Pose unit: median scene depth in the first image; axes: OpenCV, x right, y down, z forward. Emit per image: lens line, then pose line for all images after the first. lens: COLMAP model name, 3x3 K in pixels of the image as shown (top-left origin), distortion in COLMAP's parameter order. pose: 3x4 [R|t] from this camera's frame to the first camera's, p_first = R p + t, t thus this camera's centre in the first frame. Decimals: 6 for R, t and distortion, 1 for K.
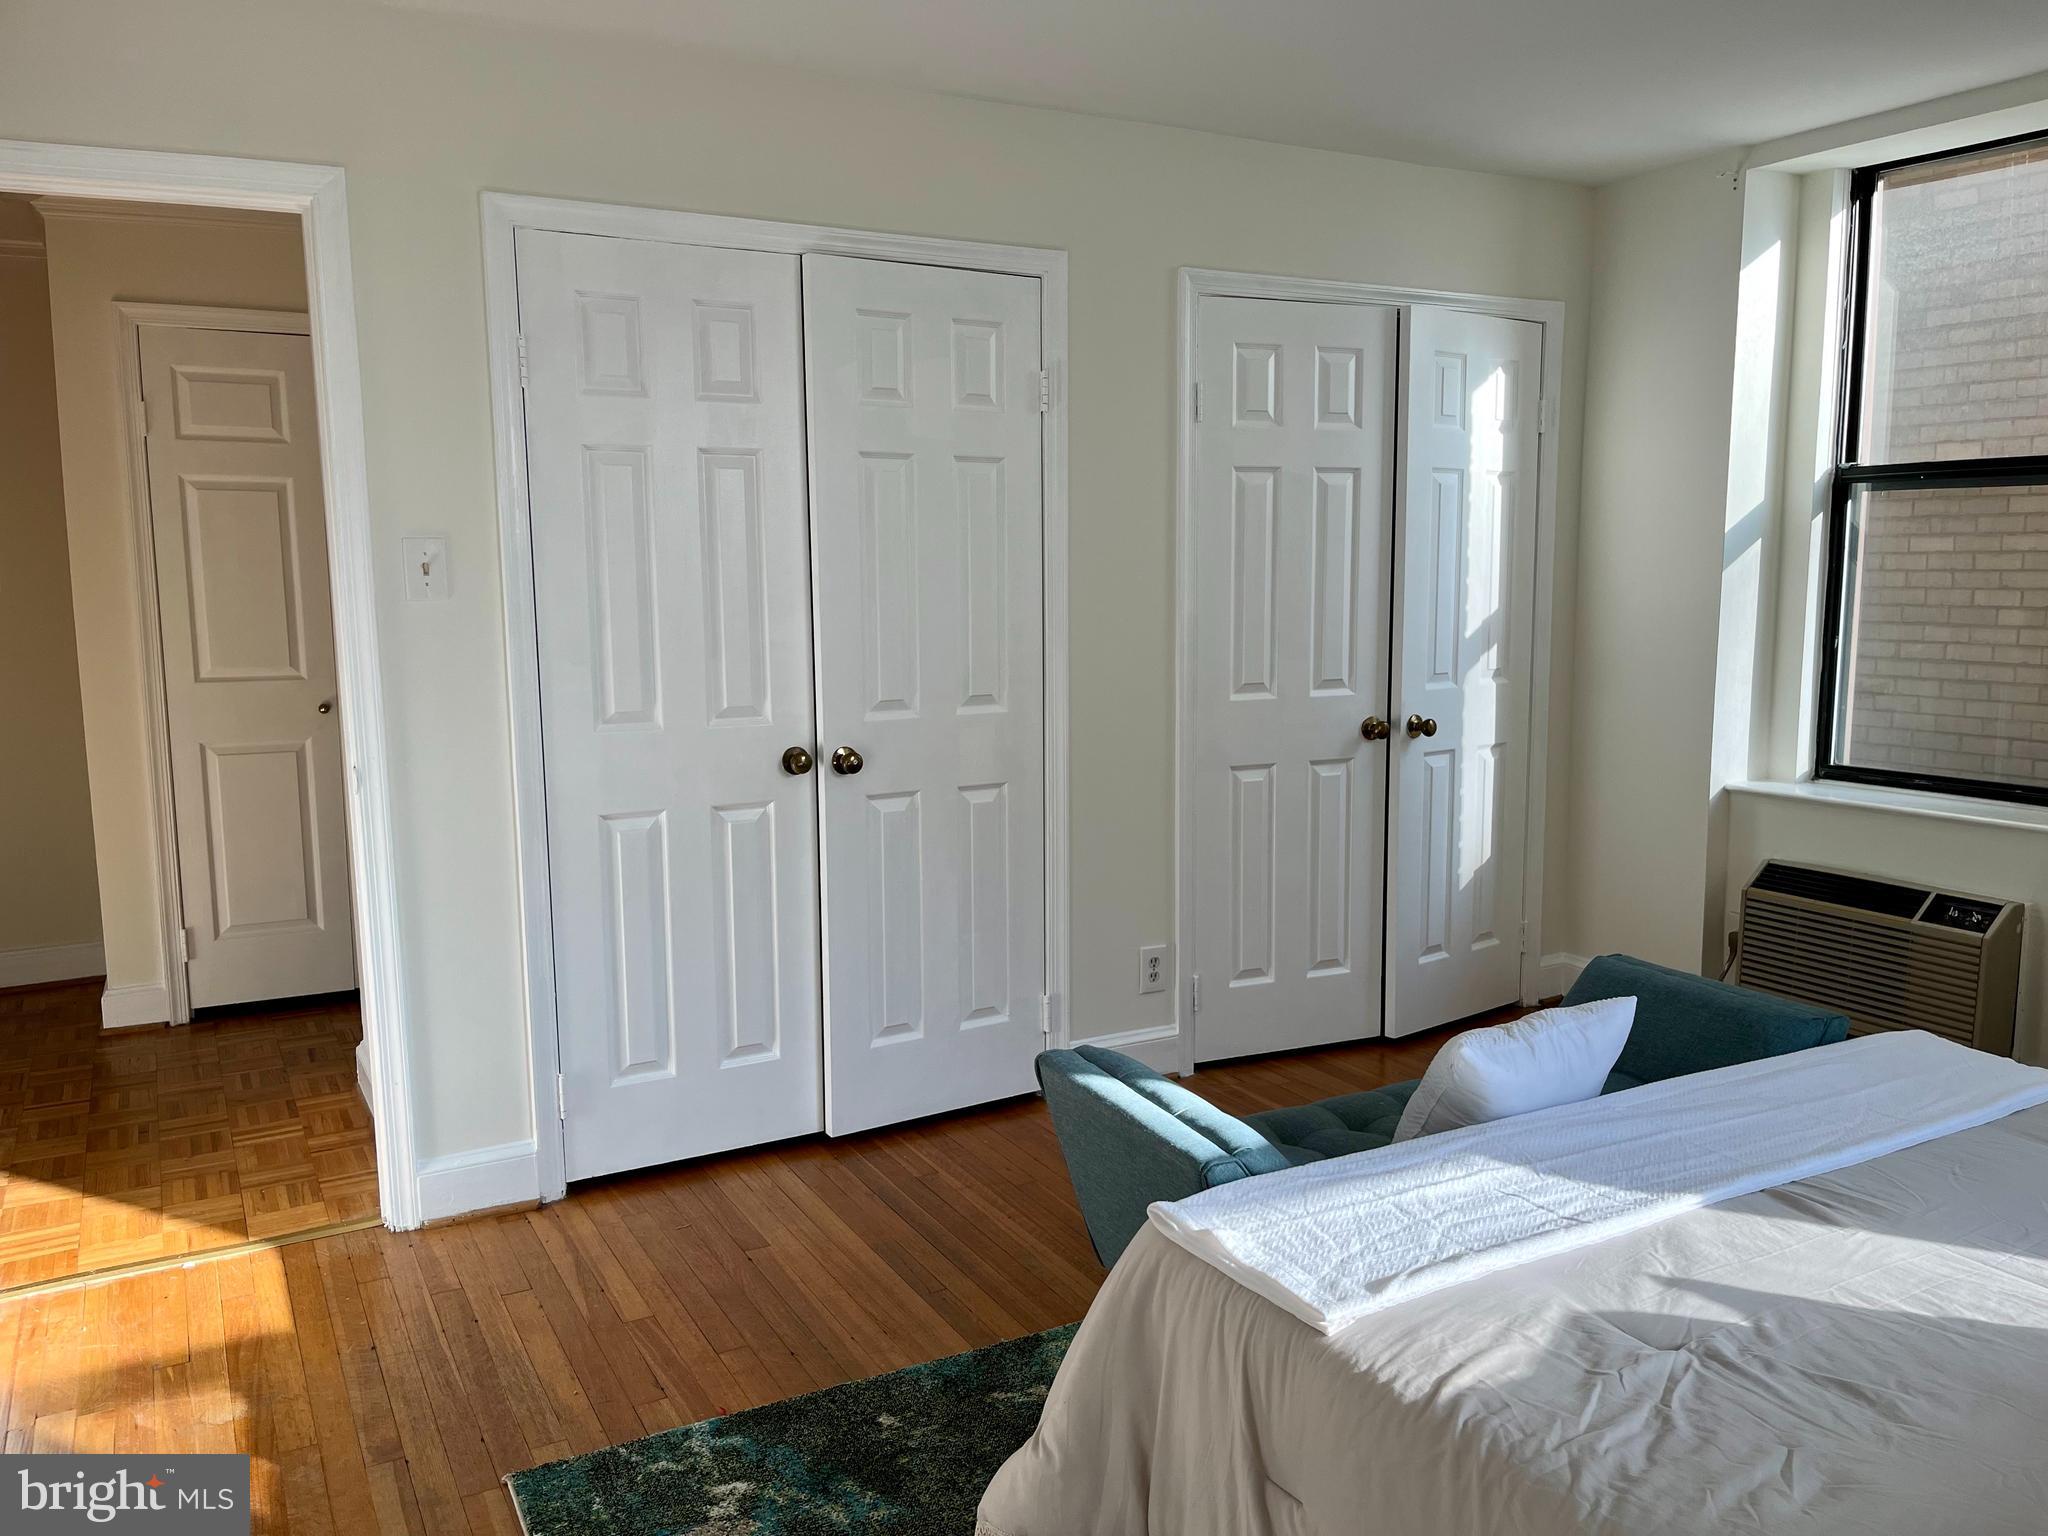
lens RADIAL K [[1535.6, 0, 1036.6], [0, 1535.6, 761.3], [0, 0, 1]] dist [0.066335, -0.088136]
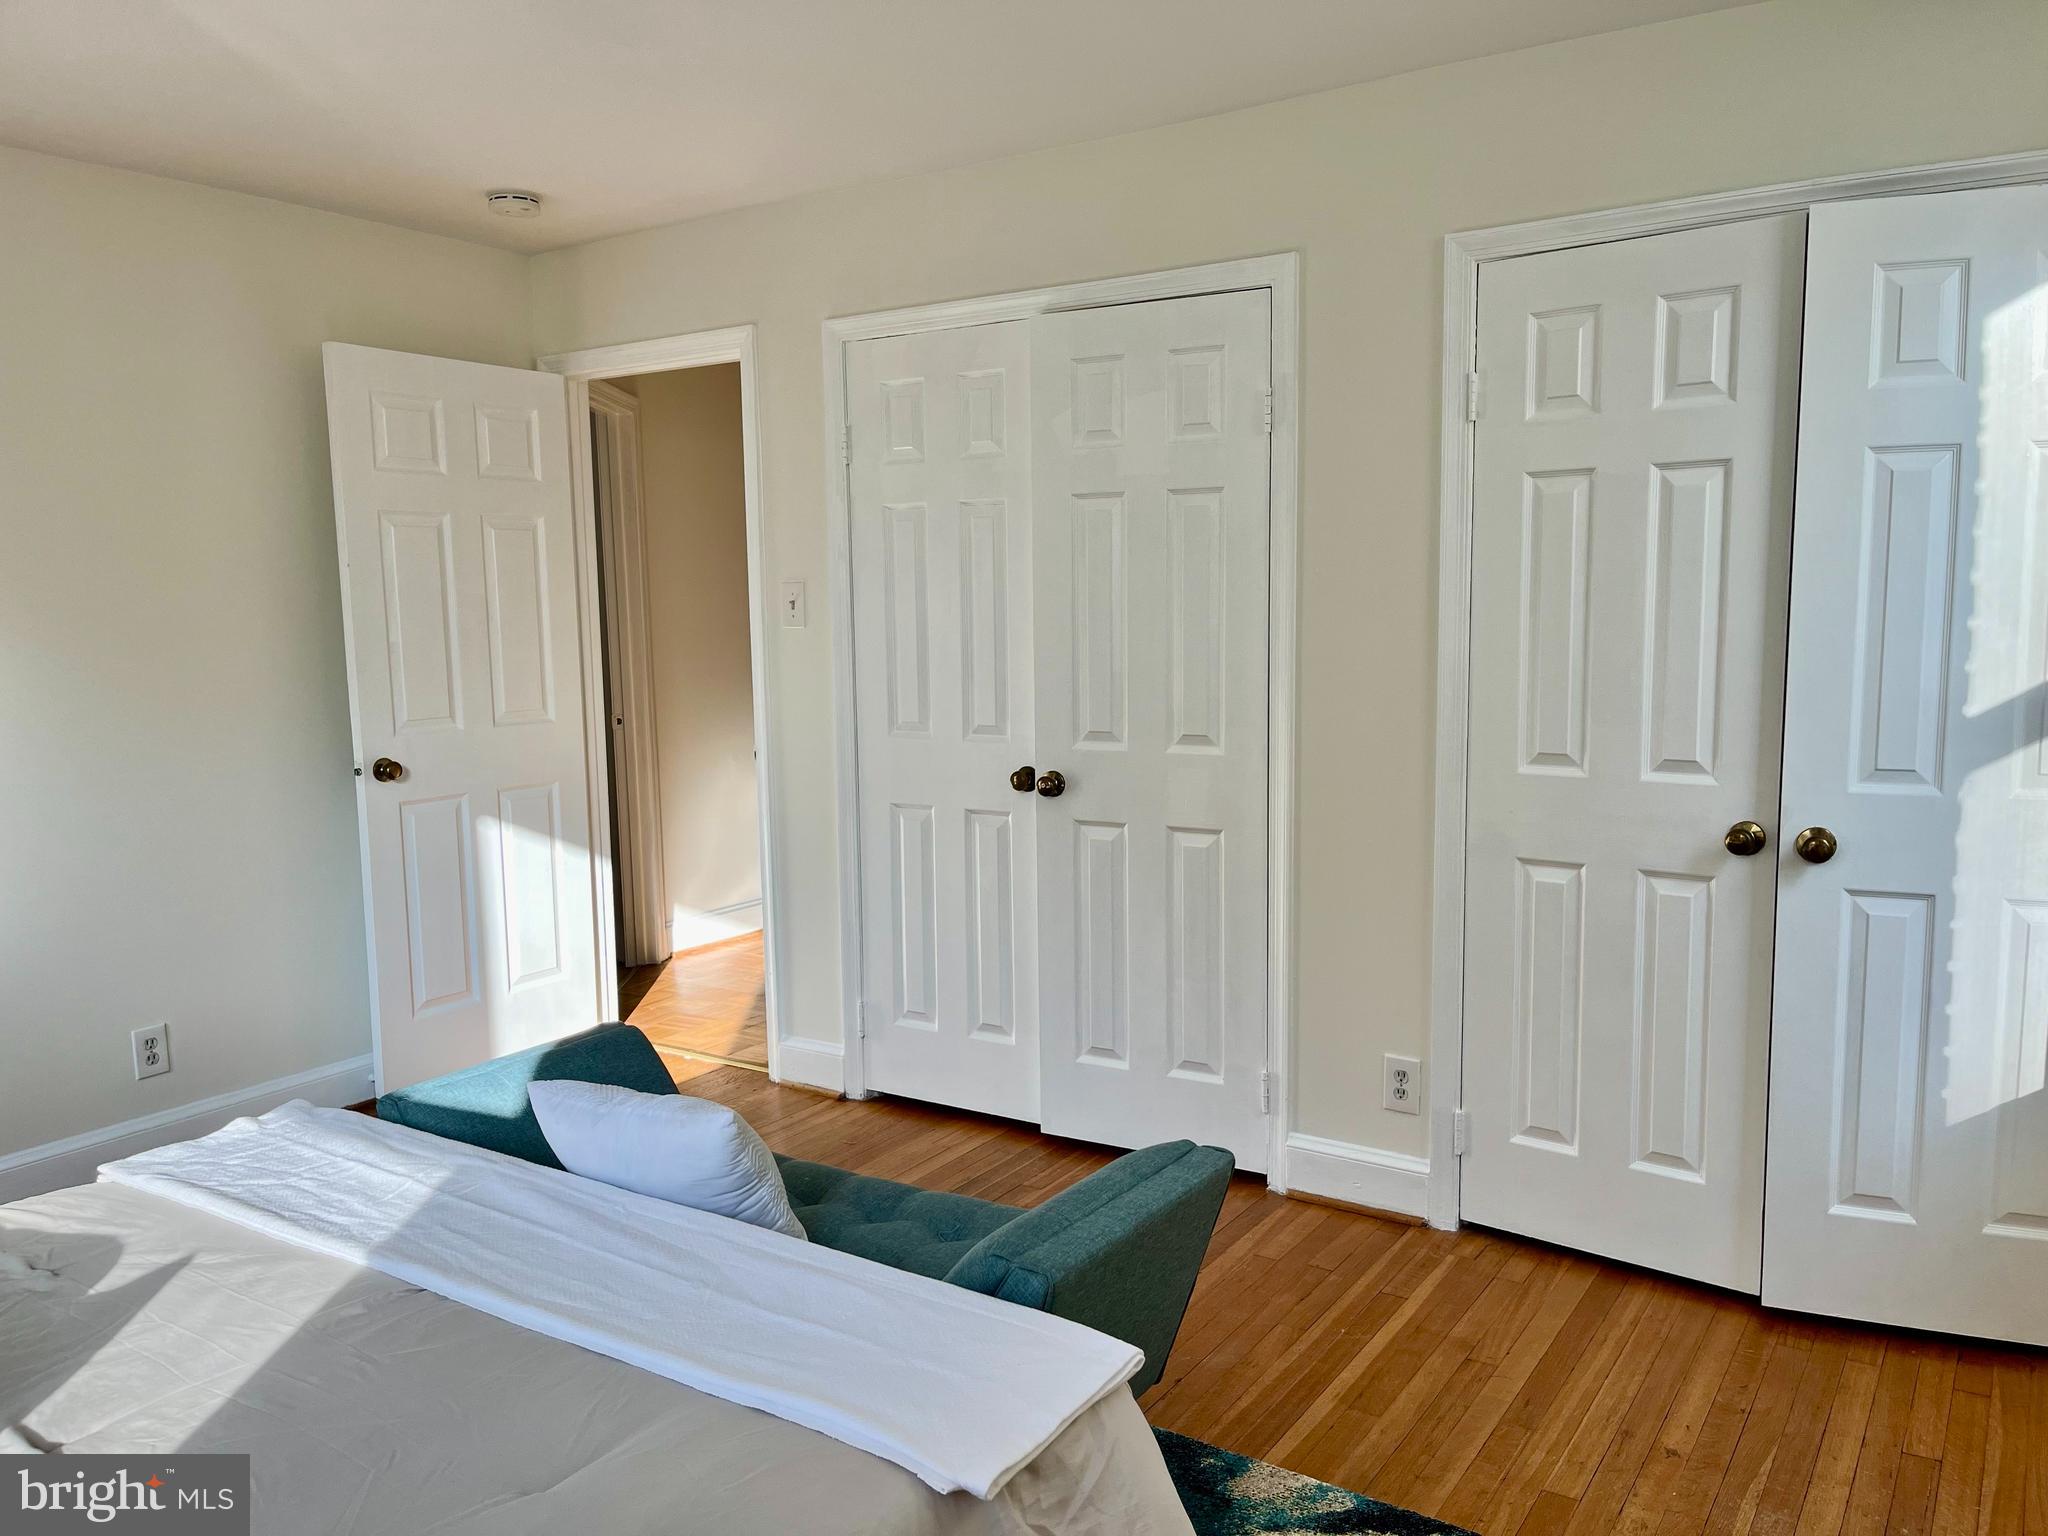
lens RADIAL K [[1535.6, 0, 1036.6], [0, 1535.6, 761.3], [0, 0, 1]] dist [0.066335, -0.088136]
pose [[0.474932, 0.095807, -0.874792, 0.763954], [-0.103059, 0.993271, 0.052831, -0.067922], [0.873967, 0.065065, 0.481610, 0.454705]]
